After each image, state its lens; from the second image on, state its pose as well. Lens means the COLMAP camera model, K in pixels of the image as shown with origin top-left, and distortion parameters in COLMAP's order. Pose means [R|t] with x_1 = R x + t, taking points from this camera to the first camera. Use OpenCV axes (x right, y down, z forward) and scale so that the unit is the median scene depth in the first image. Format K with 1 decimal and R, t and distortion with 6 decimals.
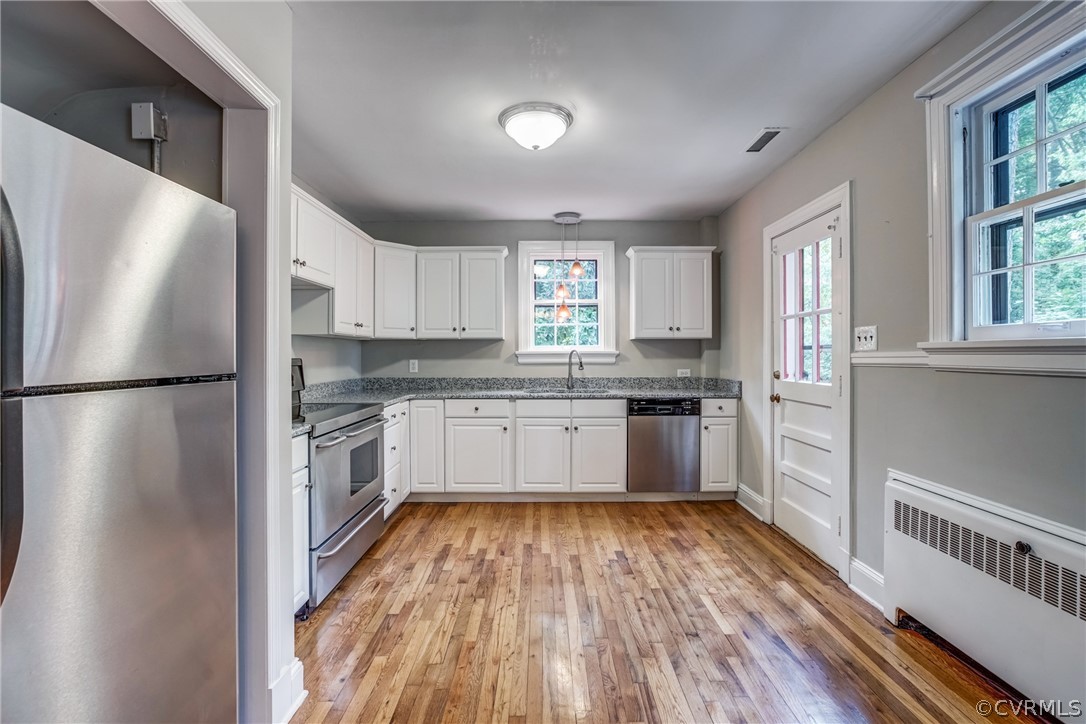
lens RADIAL K [[502.1, 0, 542.8], [0, 502.1, 354.0], [0, 0, 1]] dist [-0.040105, 0.024029]
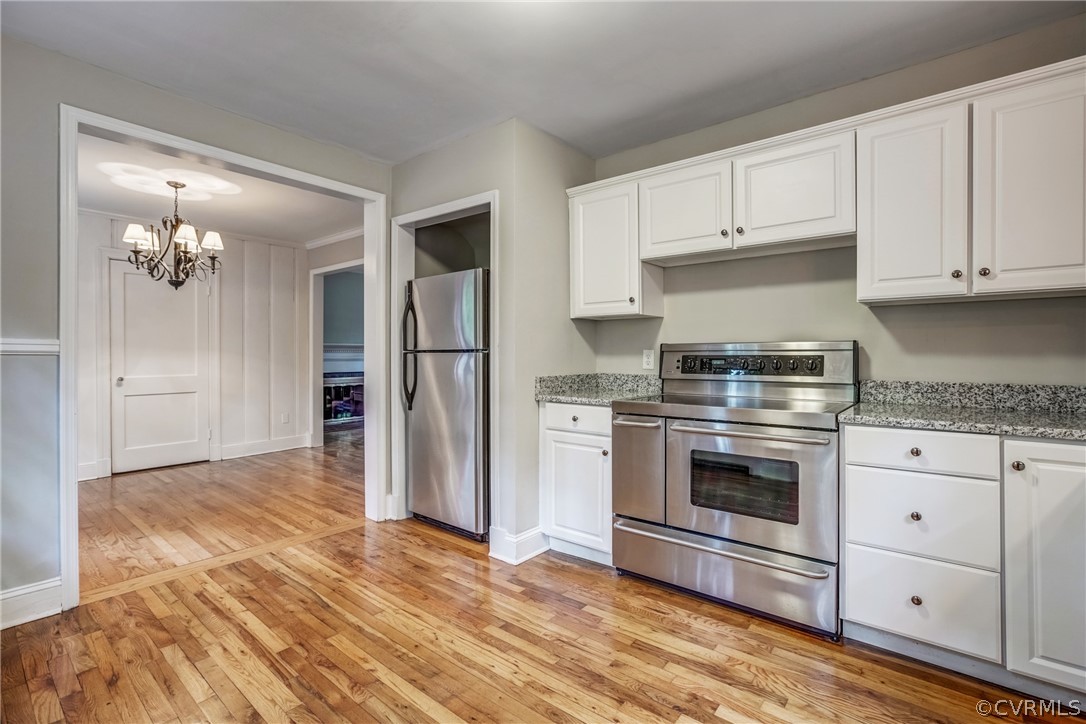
lens RADIAL K [[502.1, 0, 542.8], [0, 502.1, 354.0], [0, 0, 1]] dist [-0.040105, 0.024029]
pose [[-0.638562, 0.006366, -0.769544, 0.374413], [0.006938, 0.999973, 0.002515, 0.026492], [0.769539, -0.003733, -0.638589, 1.204037]]
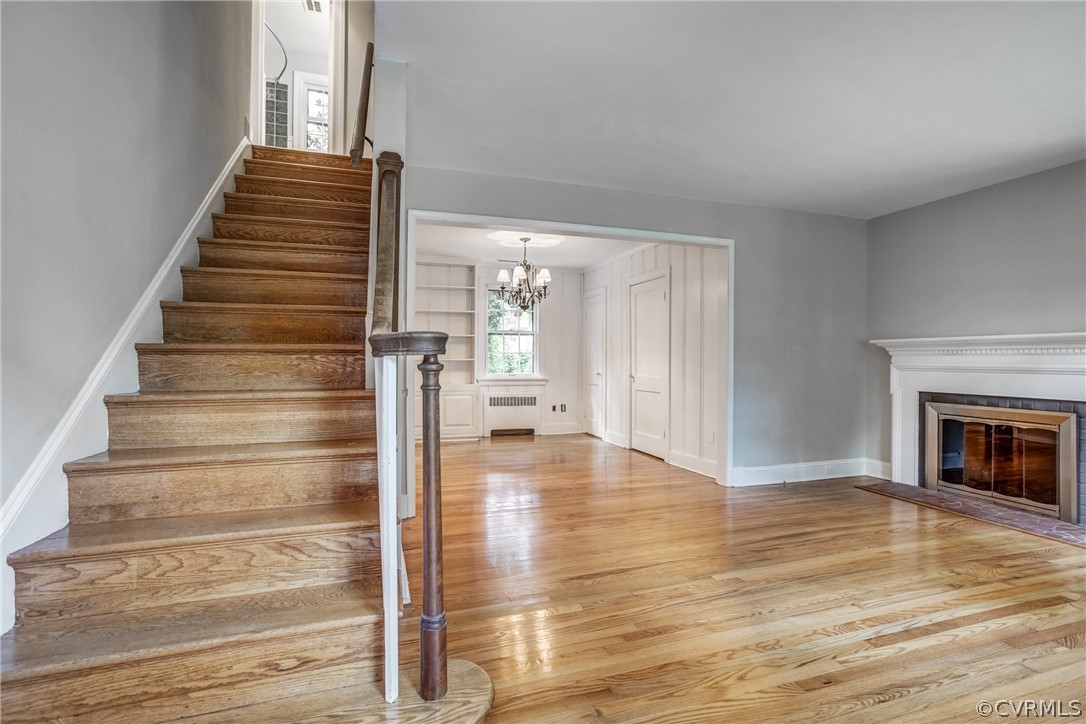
lens RADIAL K [[502.1, 0, 542.8], [0, 502.1, 354.0], [0, 0, 1]] dist [-0.040105, 0.024029]
pose [[-0.308829, 0.014150, 0.951012, -1.784746], [-0.005550, 0.999845, -0.016679, 0.044330], [-0.951101, -0.010429, -0.308703, 0.180448]]
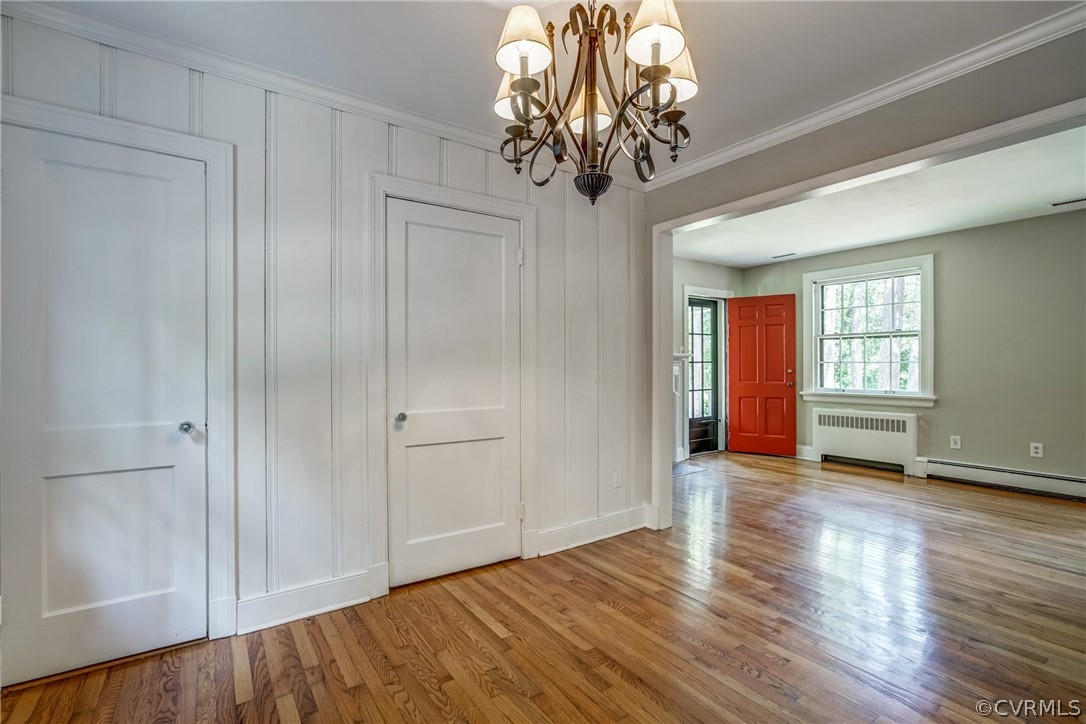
lens RADIAL K [[503.9, 0, 543.0], [0, 503.9, 362.0], [0, 0, 1]] dist [-0.029280, 0.020470]
pose [[-0.824817, 0.000822, -0.565399, 0.314108], [0.003131, 0.999990, -0.003113, 0.010908], [0.565391, -0.004338, -0.824811, 0.049203]]
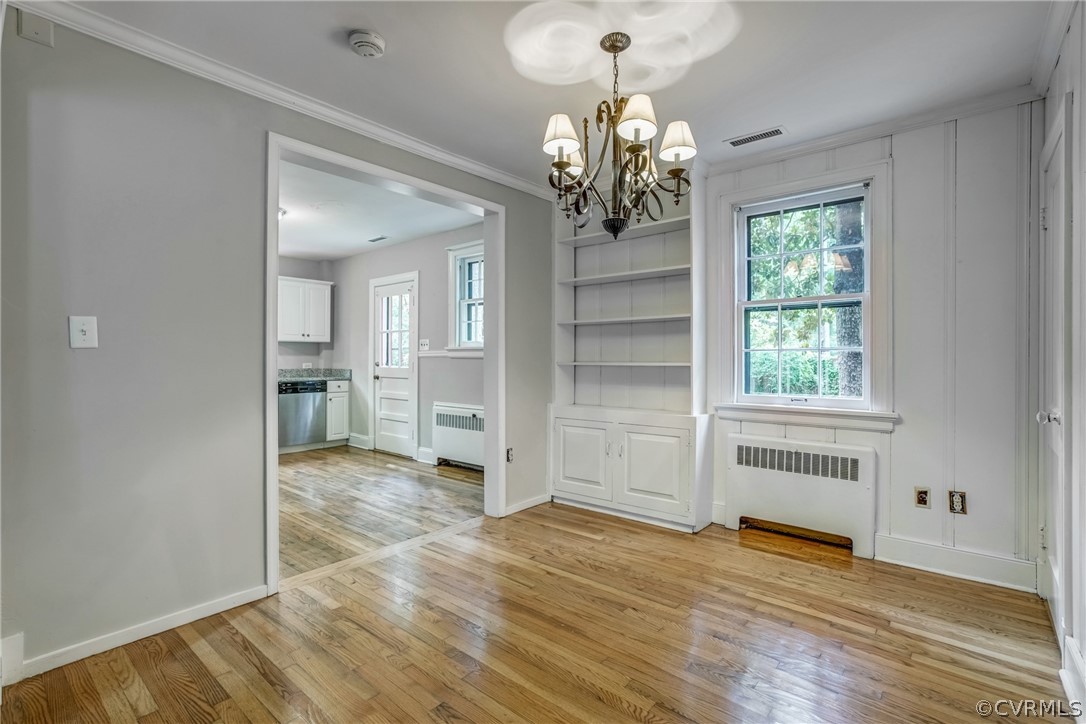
lens RADIAL K [[504.9, 0, 538.6], [0, 504.9, 356.6], [0, 0, 1]] dist [-0.044255, 0.024376]
pose [[0.652016, 0.005772, 0.758183, -0.586314], [-0.004548, 0.999983, -0.003701, 0.021564], [-0.758192, -0.001035, 0.652031, -0.691661]]
